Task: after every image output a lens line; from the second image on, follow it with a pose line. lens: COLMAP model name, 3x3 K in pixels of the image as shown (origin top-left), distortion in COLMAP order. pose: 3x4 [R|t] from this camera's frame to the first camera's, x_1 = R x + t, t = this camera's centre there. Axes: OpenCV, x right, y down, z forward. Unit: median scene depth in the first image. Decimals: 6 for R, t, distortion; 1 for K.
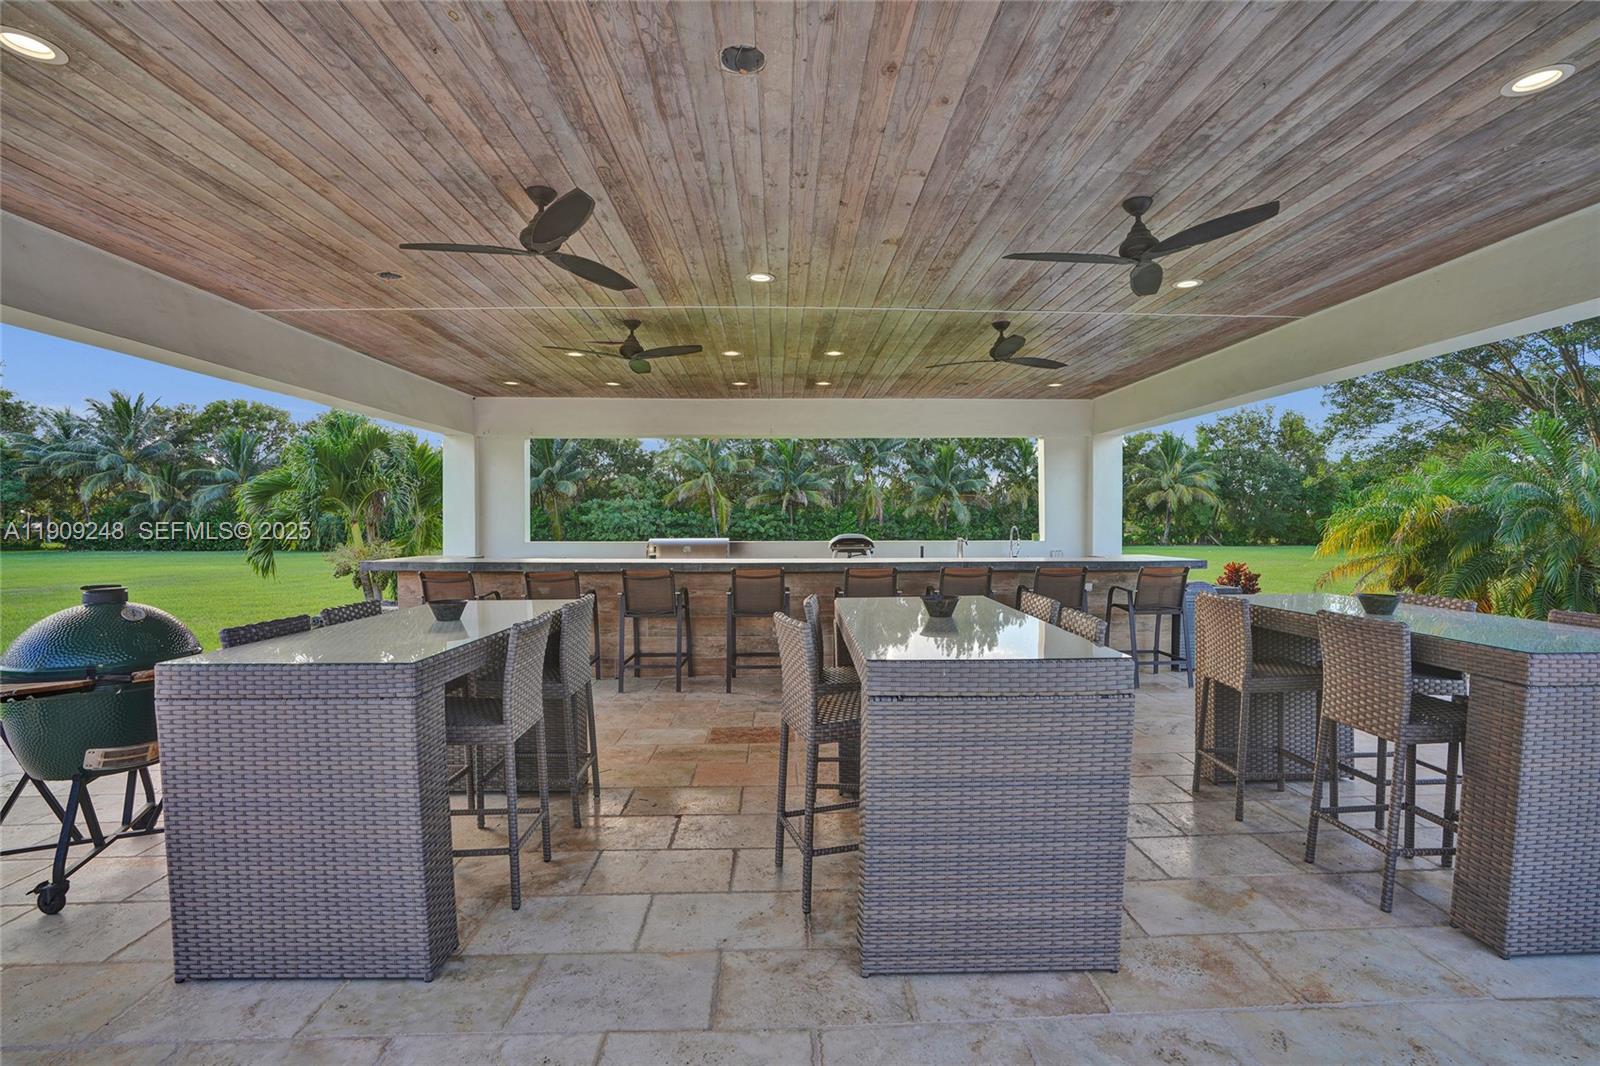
lens RADIAL K [[741.3, 0, 800.0], [0, 741.3, 533.0], [0, 0, 1]] dist [-0.002422, 0.000264]
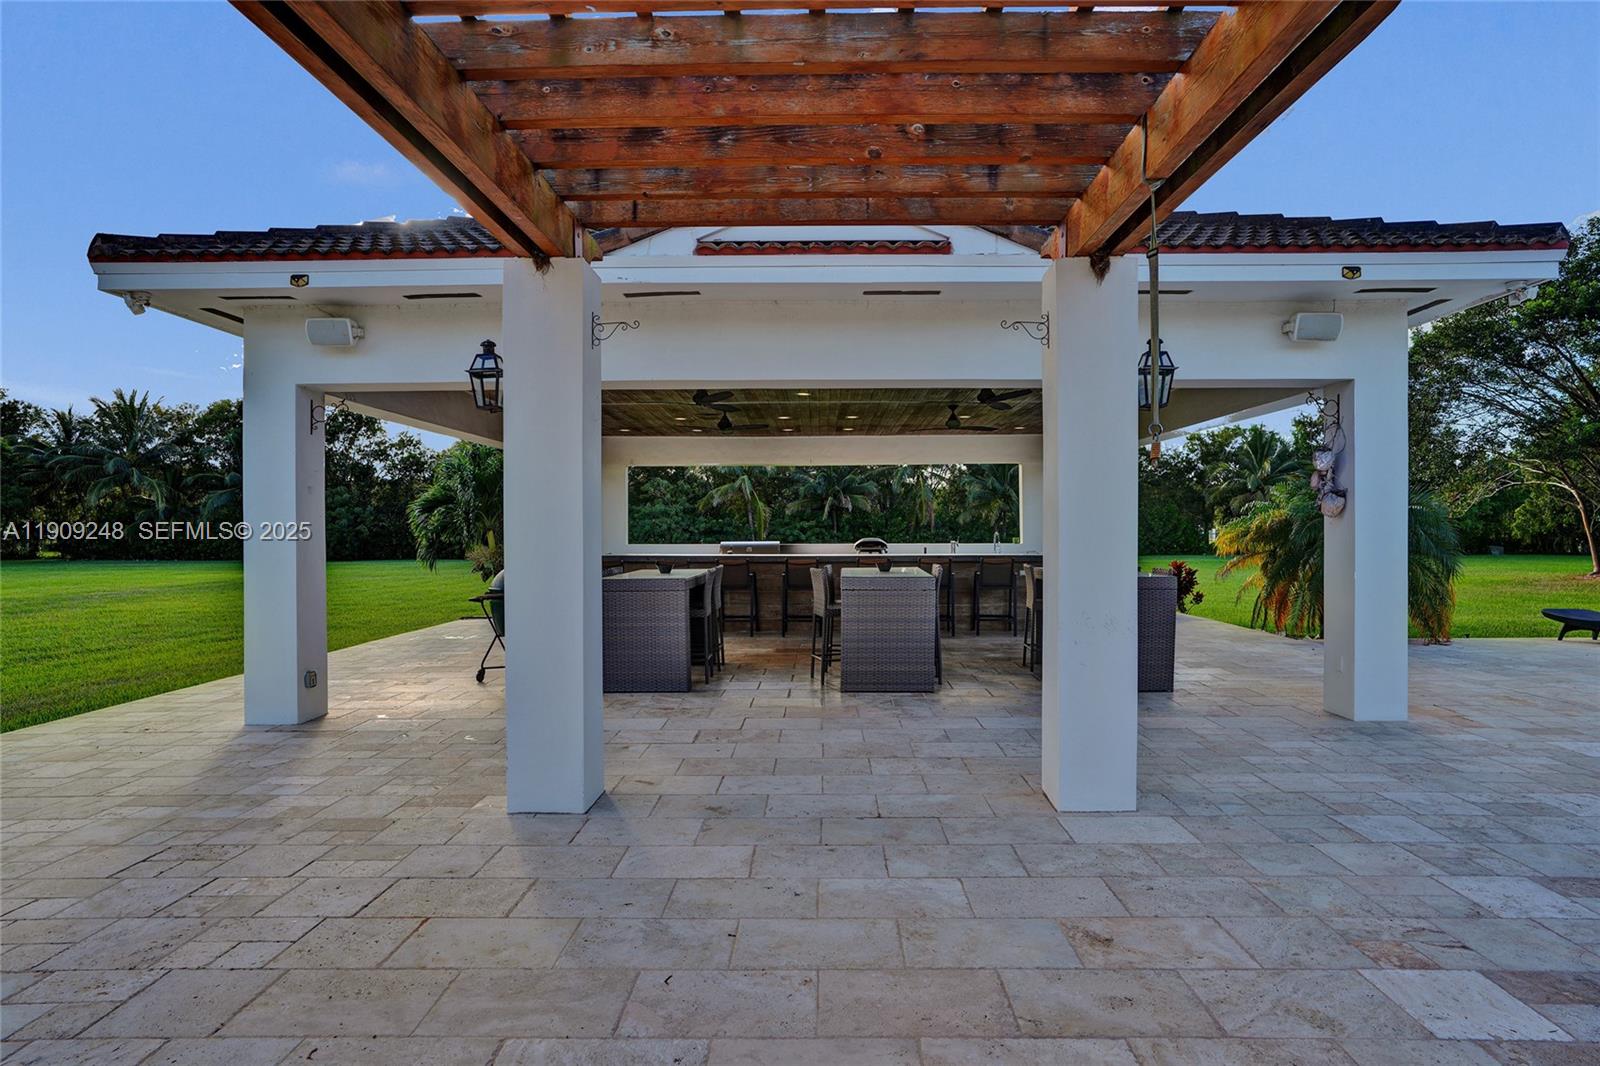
lens RADIAL K [[910.3, 0, 800.0], [0, 910.3, 533.0], [0, 0, 1]] dist [0.002259, 0.001075]
pose [[0.998548, -0.000860, -0.053866, 0.006220], [0.000325, 0.999950, -0.009946, 0.001663], [0.053872, 0.009914, 0.998499, -0.132995]]
